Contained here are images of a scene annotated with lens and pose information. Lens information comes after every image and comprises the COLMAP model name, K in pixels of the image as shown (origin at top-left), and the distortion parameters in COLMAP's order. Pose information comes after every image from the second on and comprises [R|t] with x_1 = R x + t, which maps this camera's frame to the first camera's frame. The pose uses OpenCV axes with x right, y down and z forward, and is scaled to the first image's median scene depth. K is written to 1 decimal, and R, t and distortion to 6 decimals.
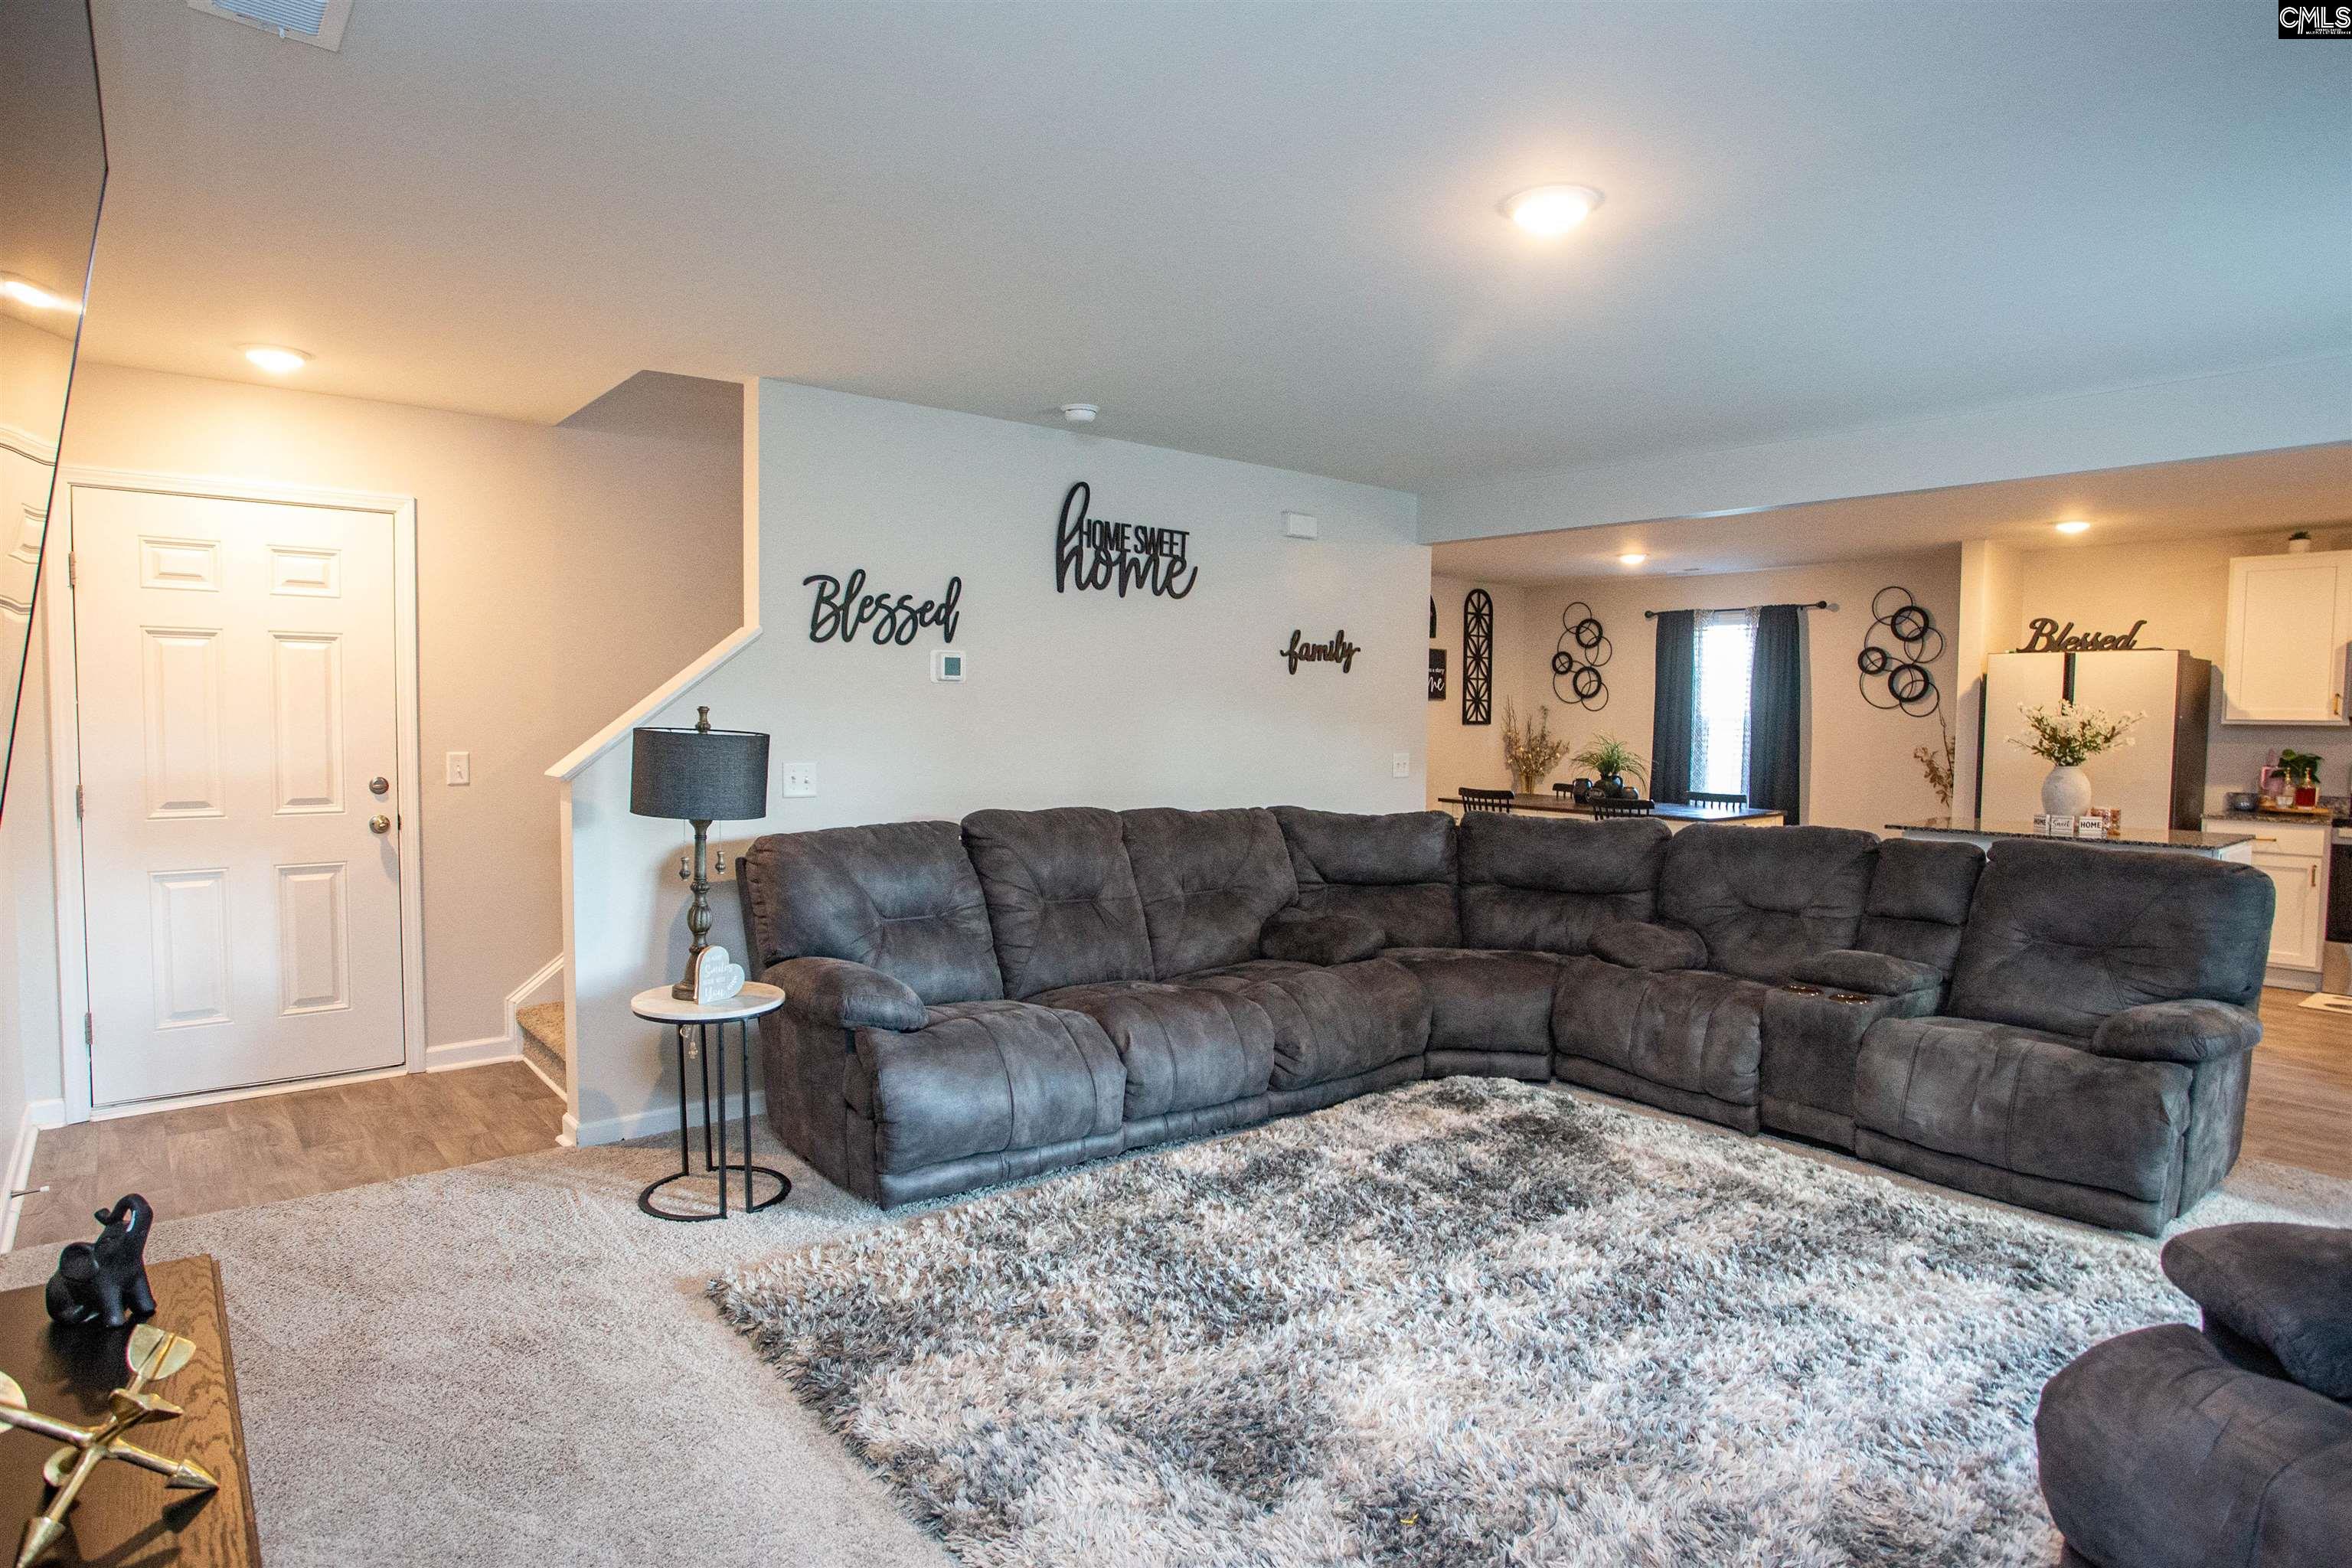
lens RADIAL K [[1254.0, 0, 1253.6], [0, 1254.0, 763.6], [0, 0, 1]] dist [0.004063, 0.002129]
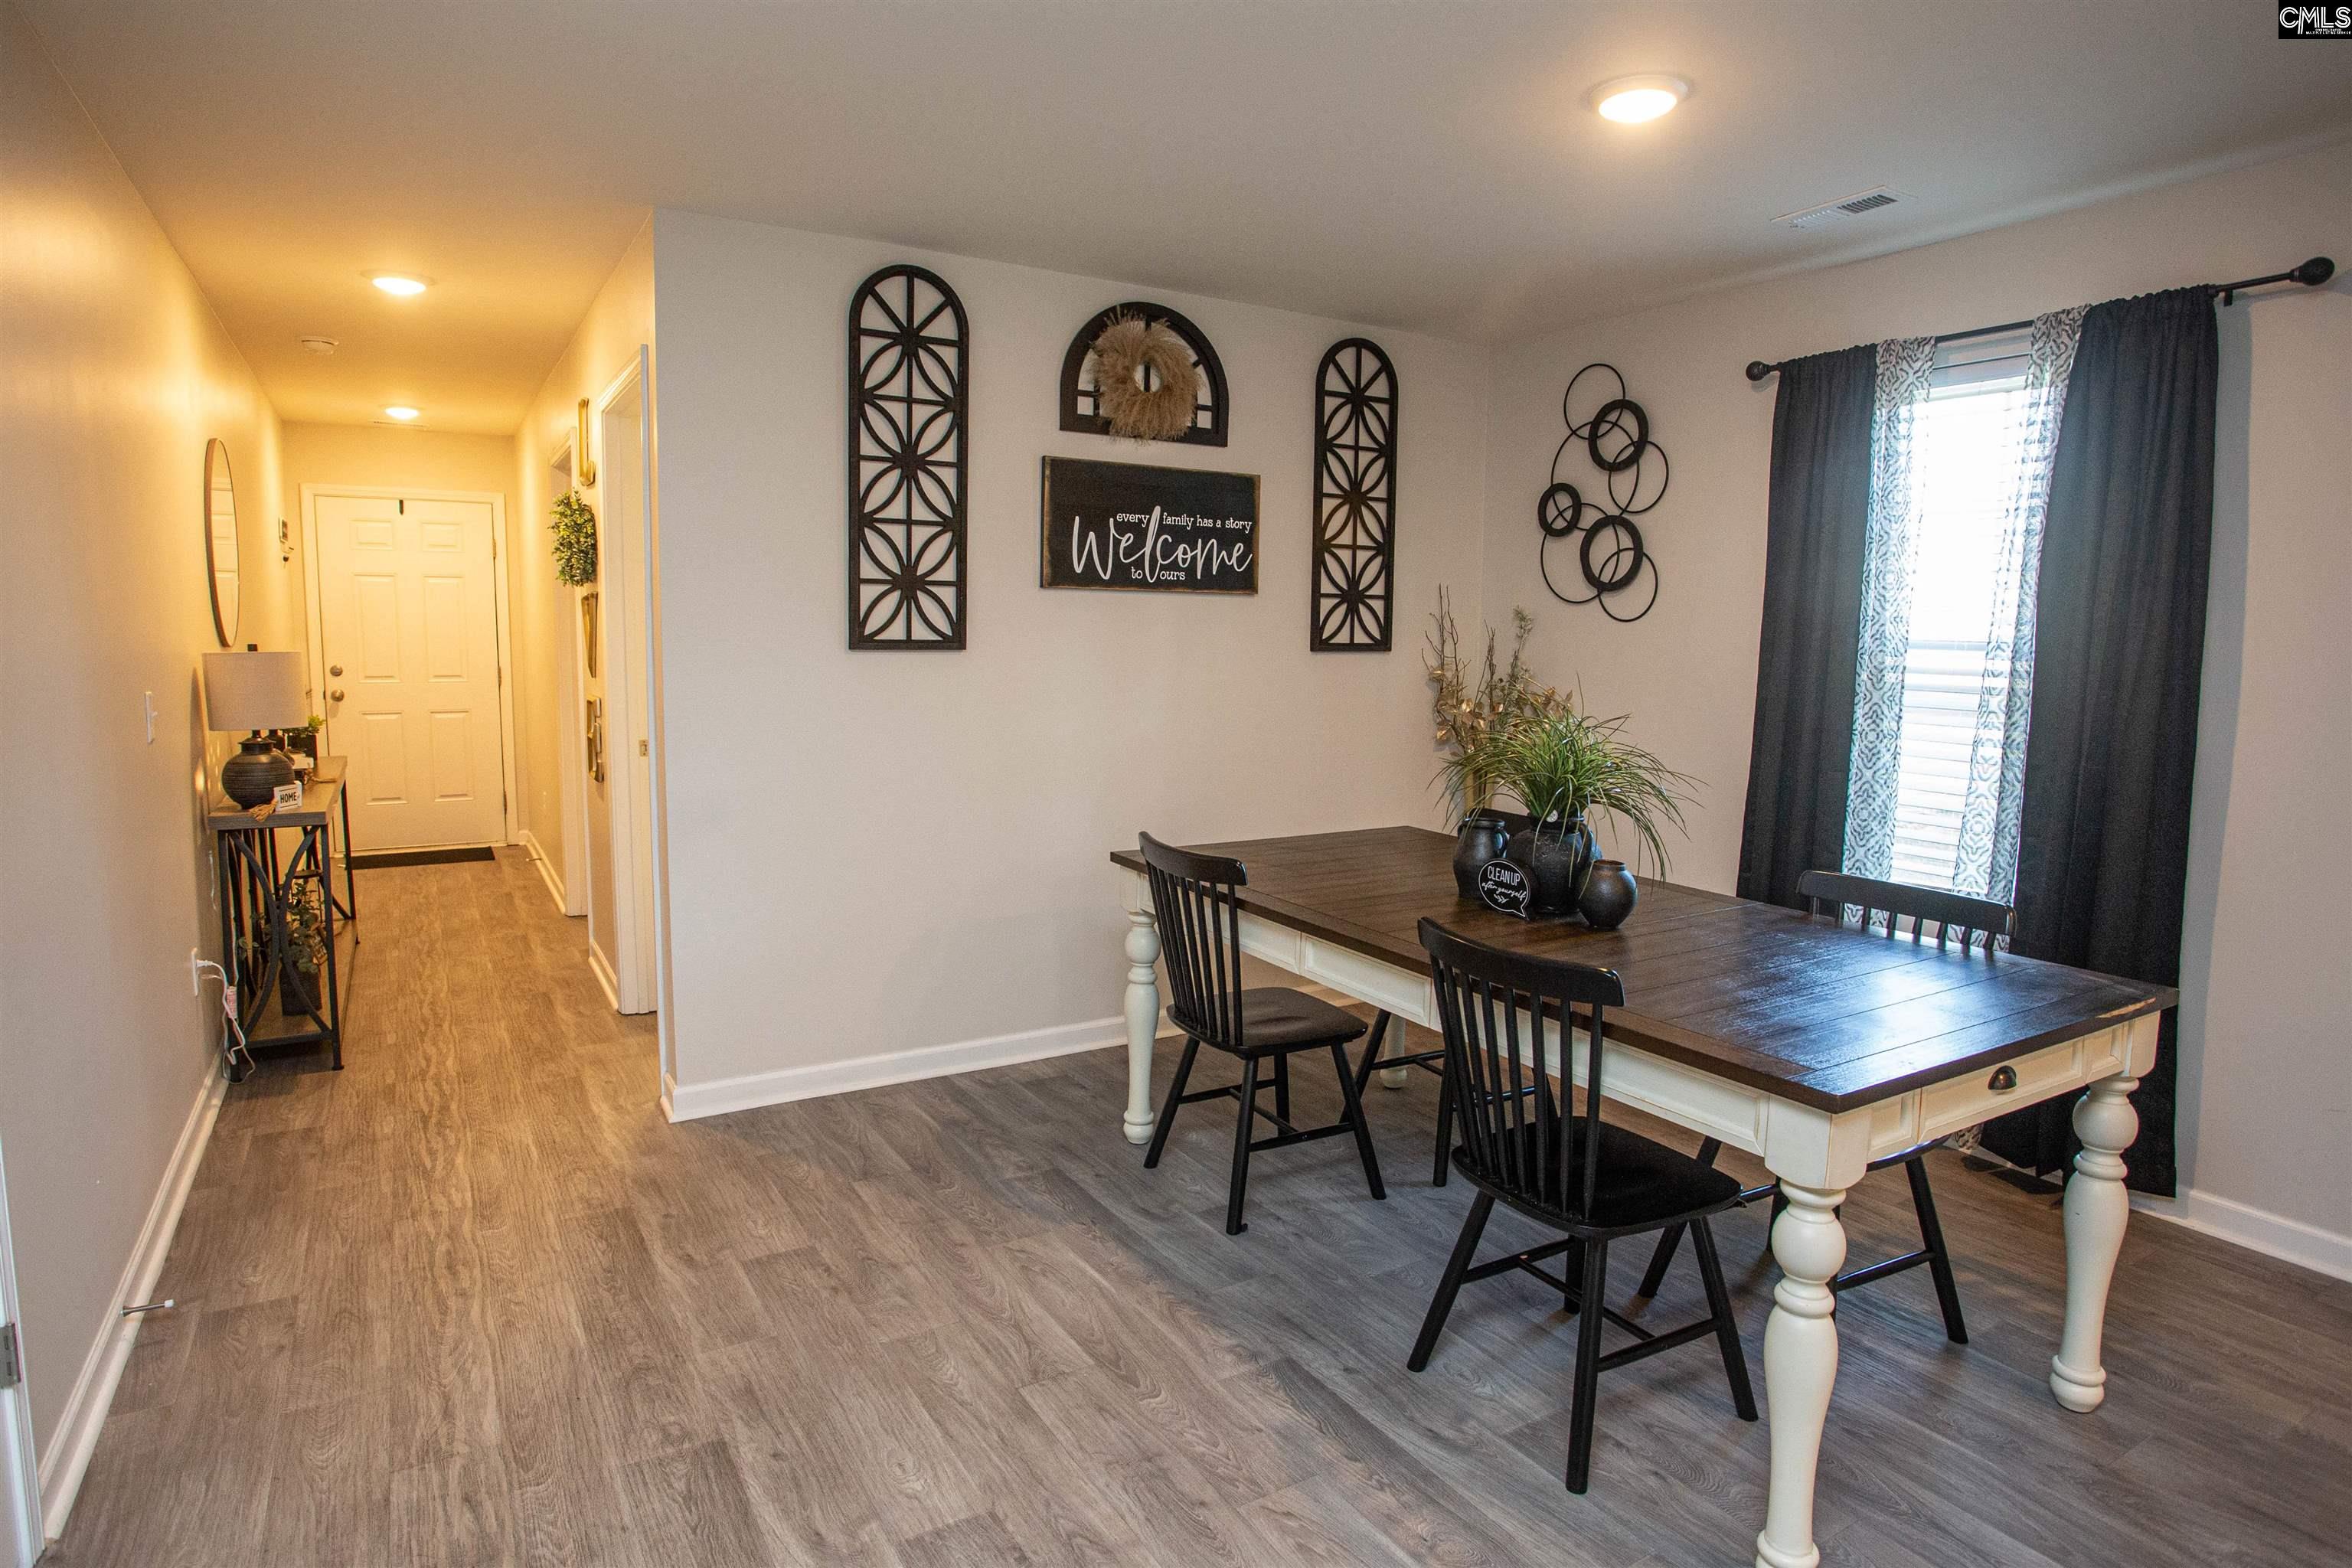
lens RADIAL K [[1274.3, 0, 1176.0], [0, 1274.3, 784.0], [0, 0, 1]] dist [-0.075401, 0.039285]
pose [[0.980499, 0.024135, -0.195038, 0.207859], [-0.008588, 0.996744, 0.080167, -0.020092], [0.196338, -0.076929, 0.977514, 0.552698]]
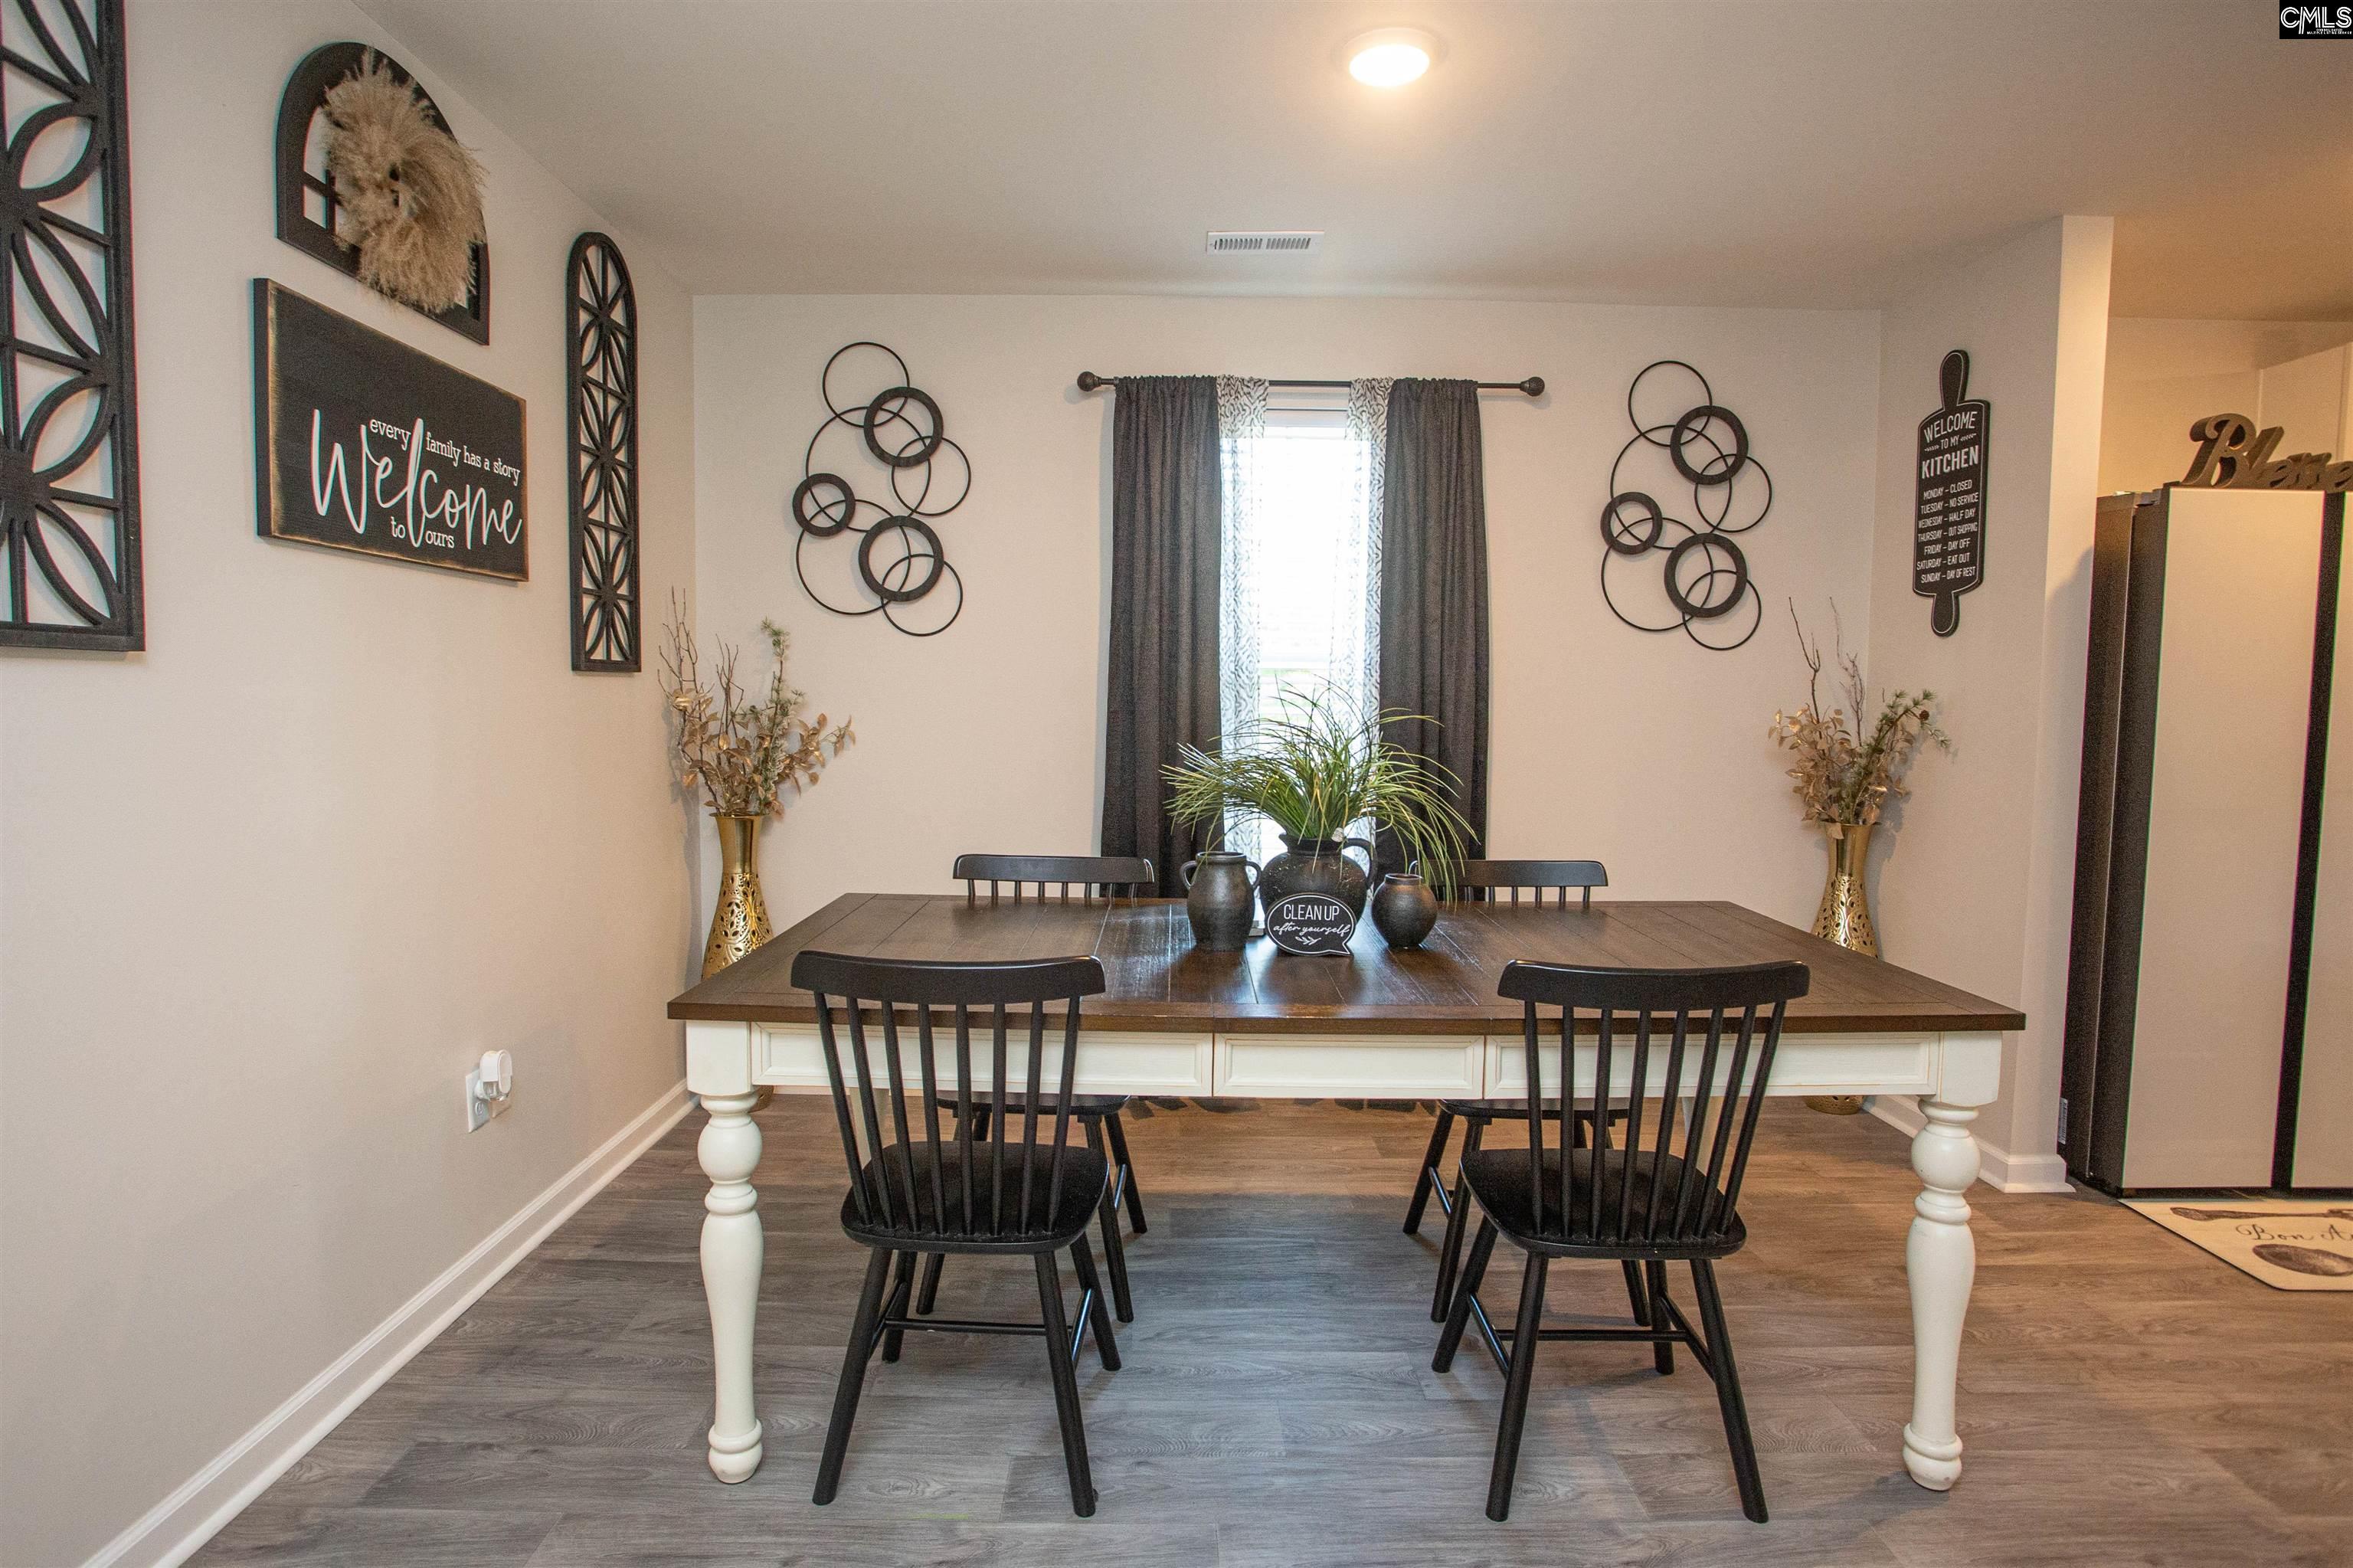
lens RADIAL K [[1226.5, 0, 1166.0], [0, 1226.5, 786.7], [0, 0, 1]] dist [-0.069856, 0.033197]
pose [[0.676922, -0.063907, 0.733275, 0.048029], [0.031610, 0.997829, 0.057782, -0.015483], [-0.735376, -0.015935, 0.677472, 0.697098]]
